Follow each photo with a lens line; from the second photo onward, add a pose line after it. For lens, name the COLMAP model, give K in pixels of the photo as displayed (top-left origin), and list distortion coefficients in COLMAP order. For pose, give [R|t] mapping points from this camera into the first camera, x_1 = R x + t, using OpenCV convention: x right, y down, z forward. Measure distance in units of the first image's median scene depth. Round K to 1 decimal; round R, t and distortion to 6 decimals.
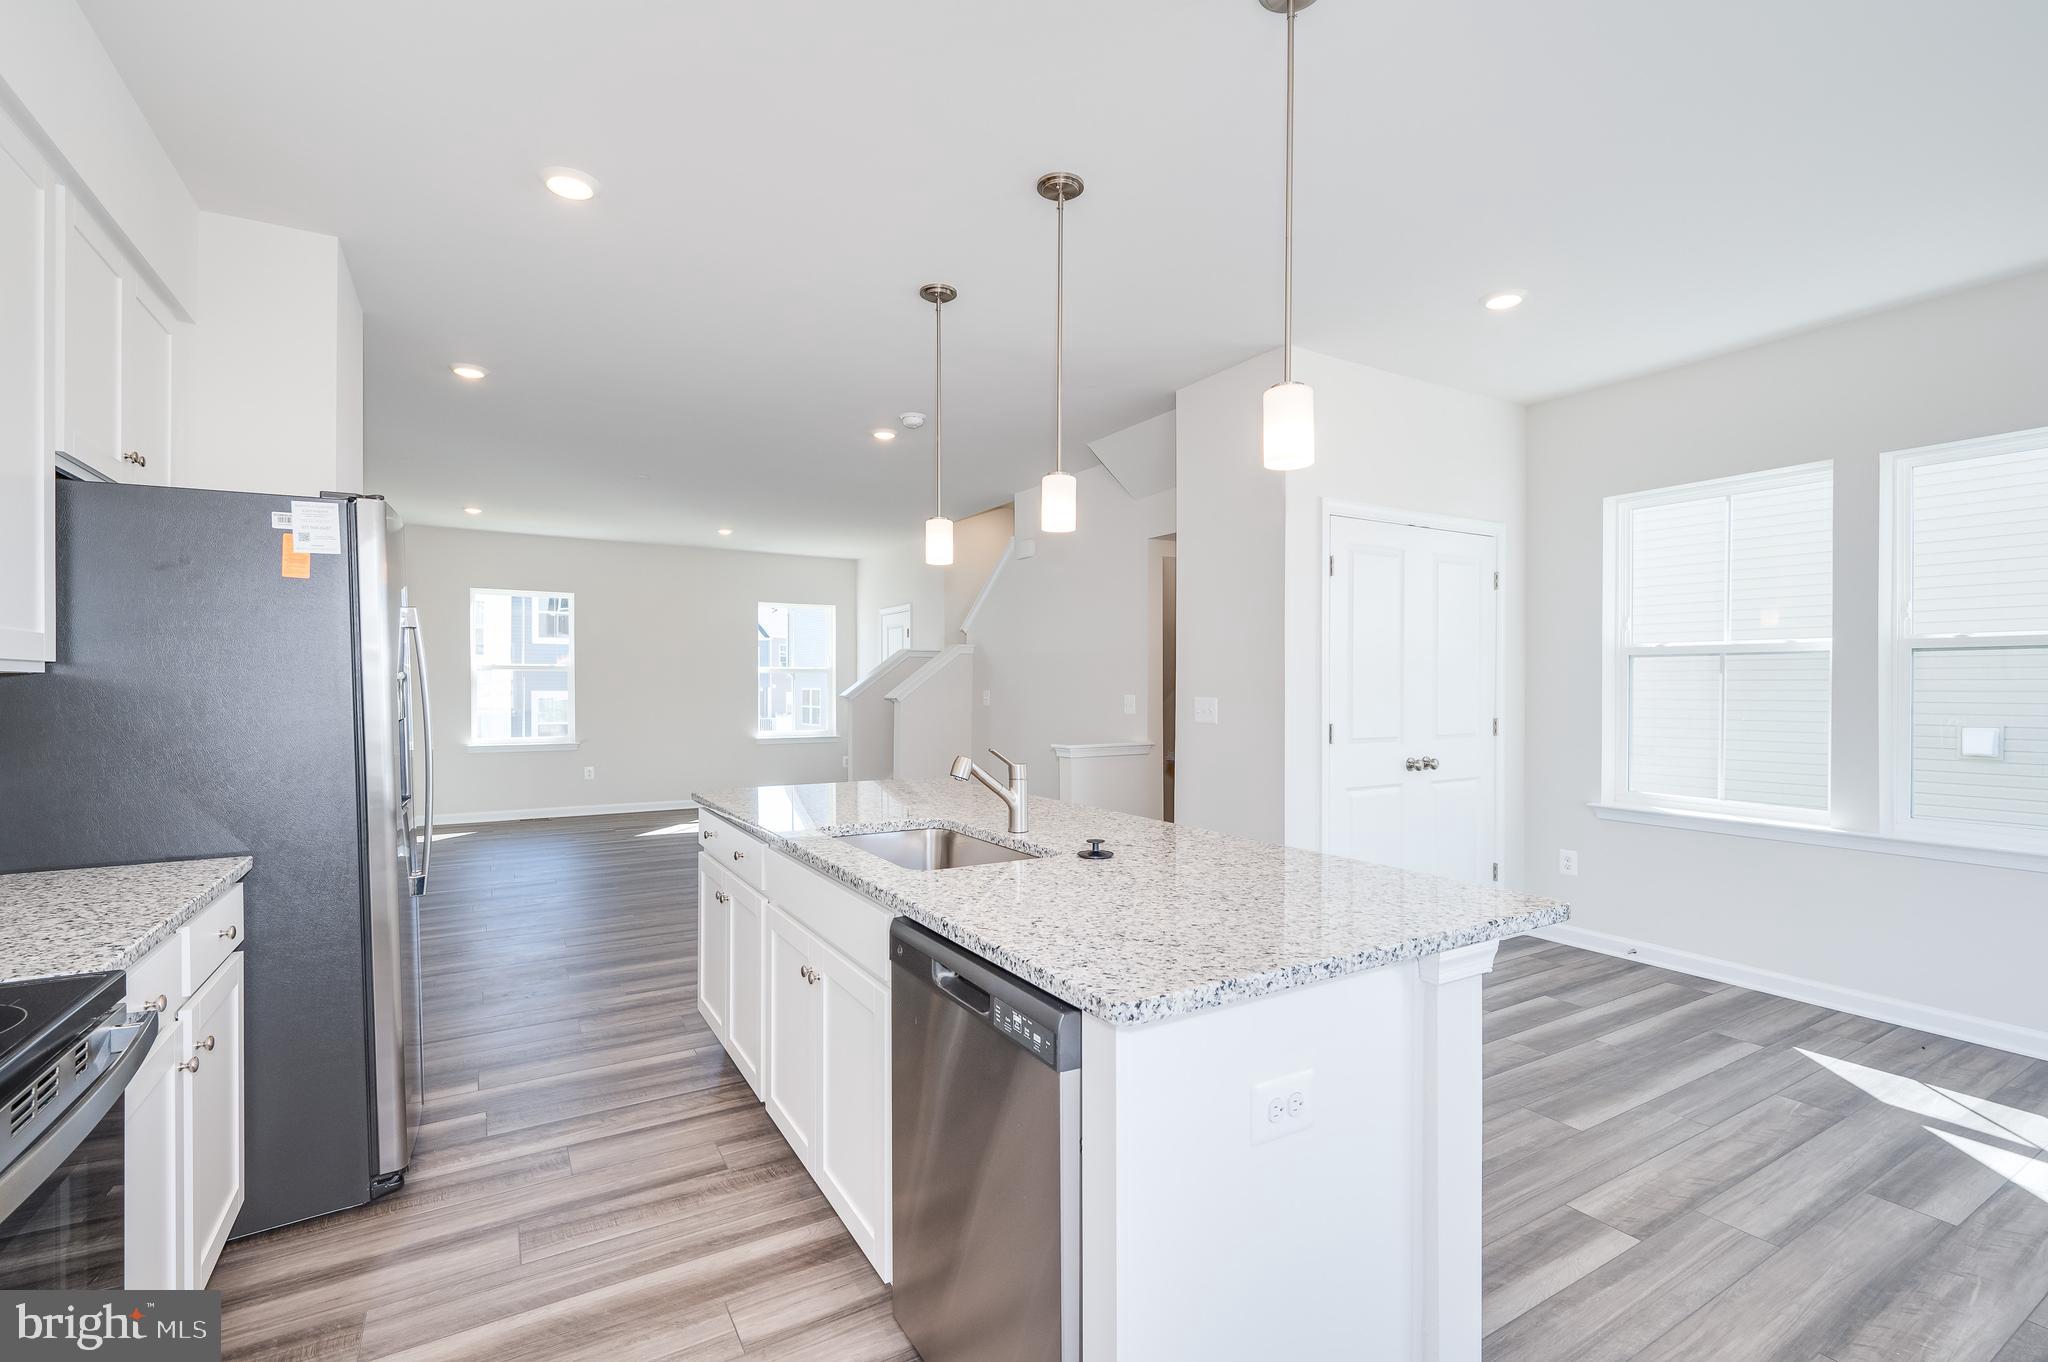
lens RADIAL K [[913.1, 0, 1036.5], [0, 913.1, 680.3], [0, 0, 1]] dist [0.000394, 0.000215]
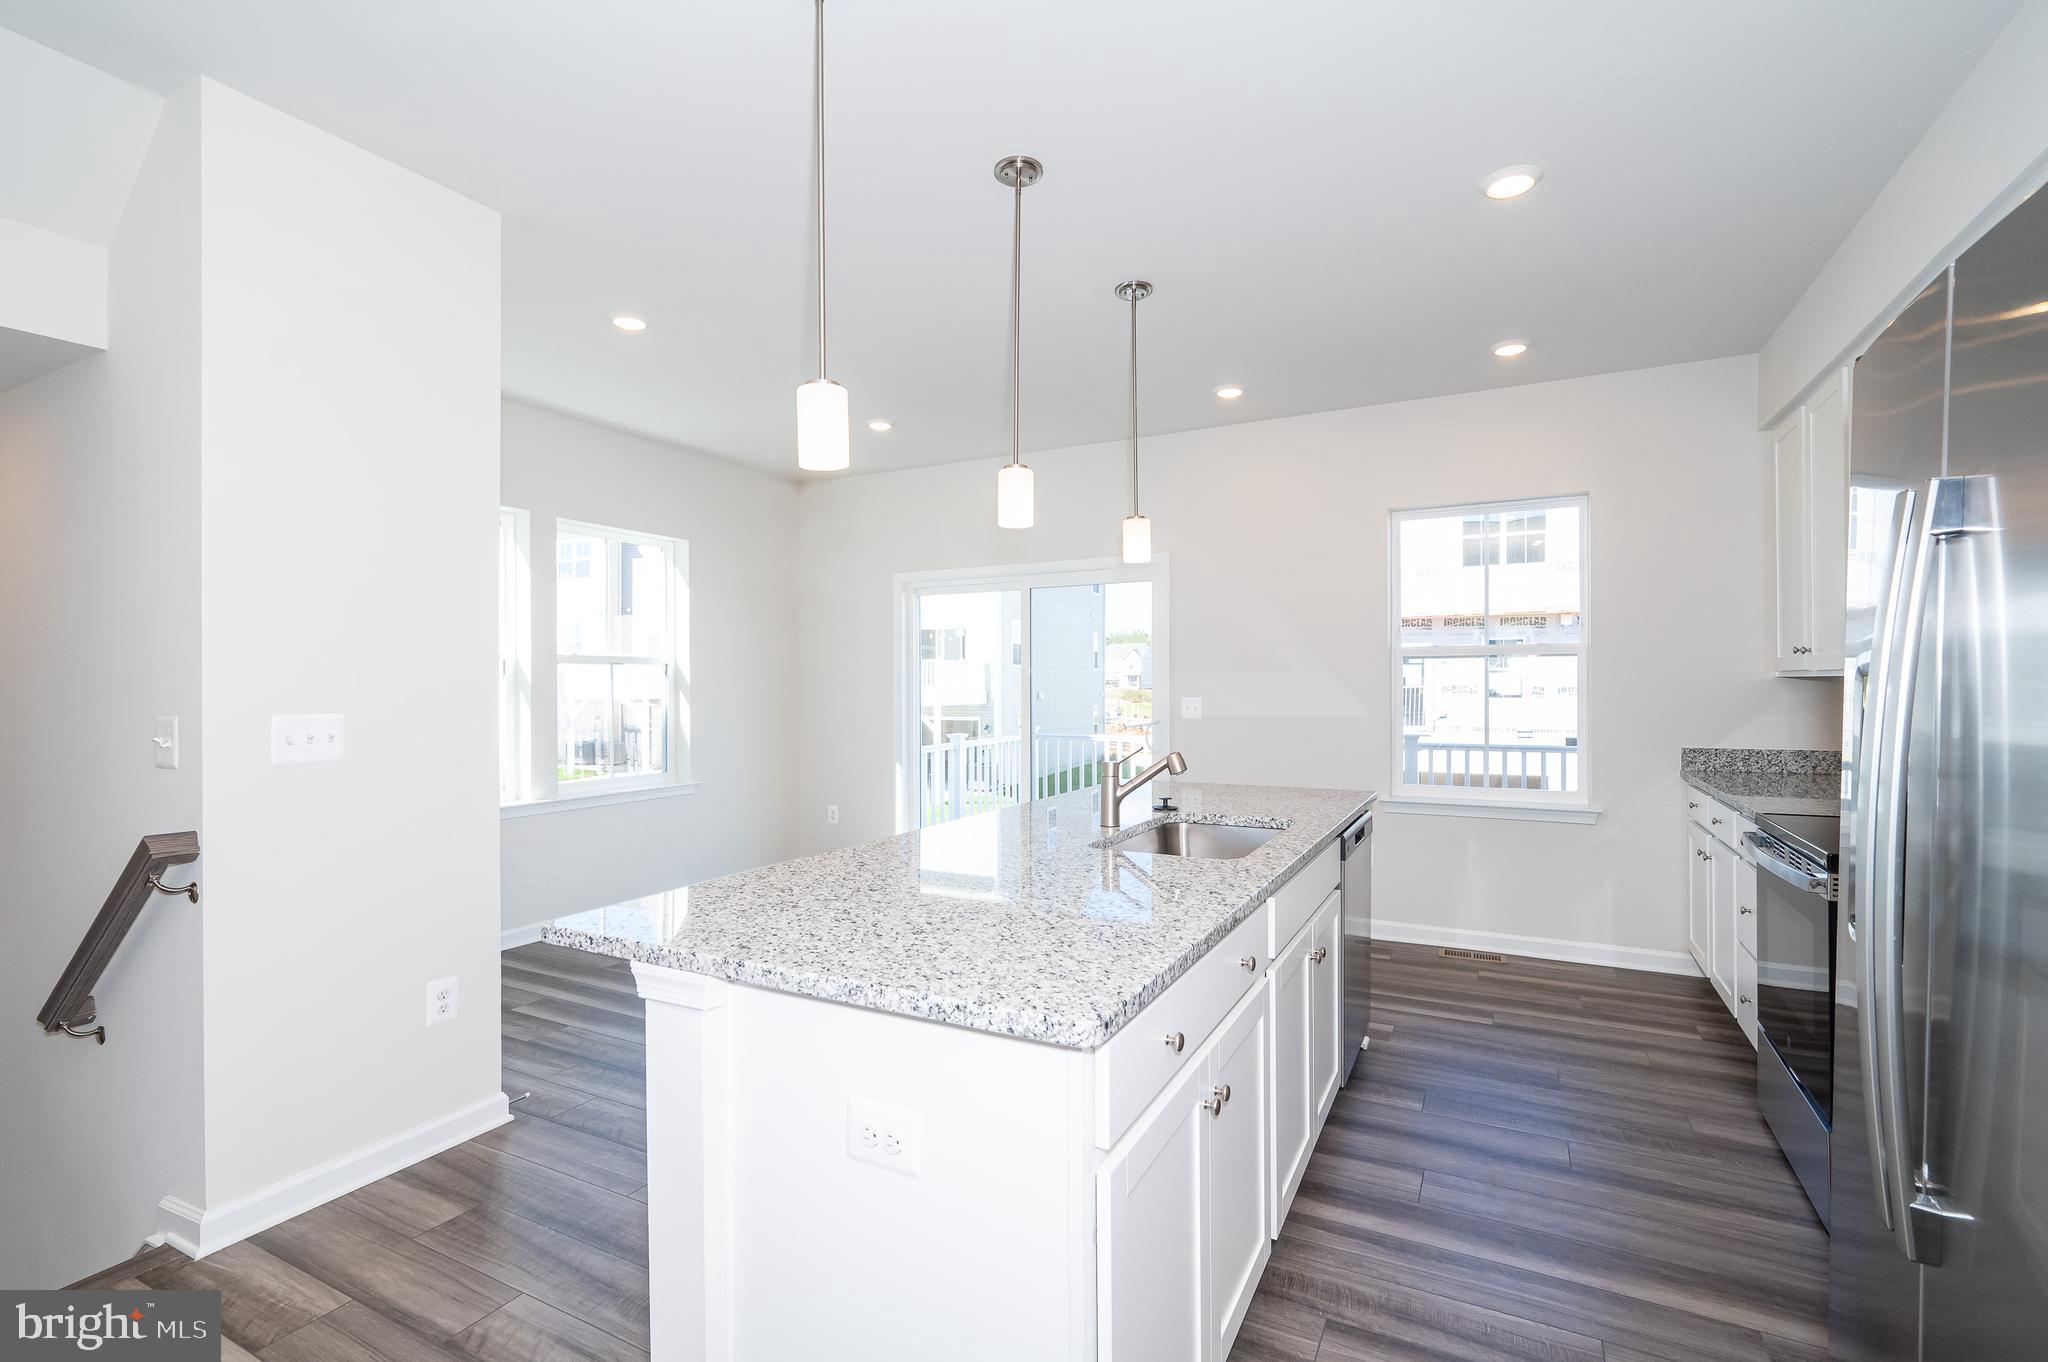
lens RADIAL K [[929.7, 0, 1030.8], [0, 929.7, 670.4], [0, 0, 1]] dist [0.002038, -0.000181]
pose [[-0.518610, 0.017504, 0.854832, -0.865788], [0.000335, 0.999795, -0.020269, 0.011529], [-0.855011, -0.010226, -0.518509, 1.589832]]
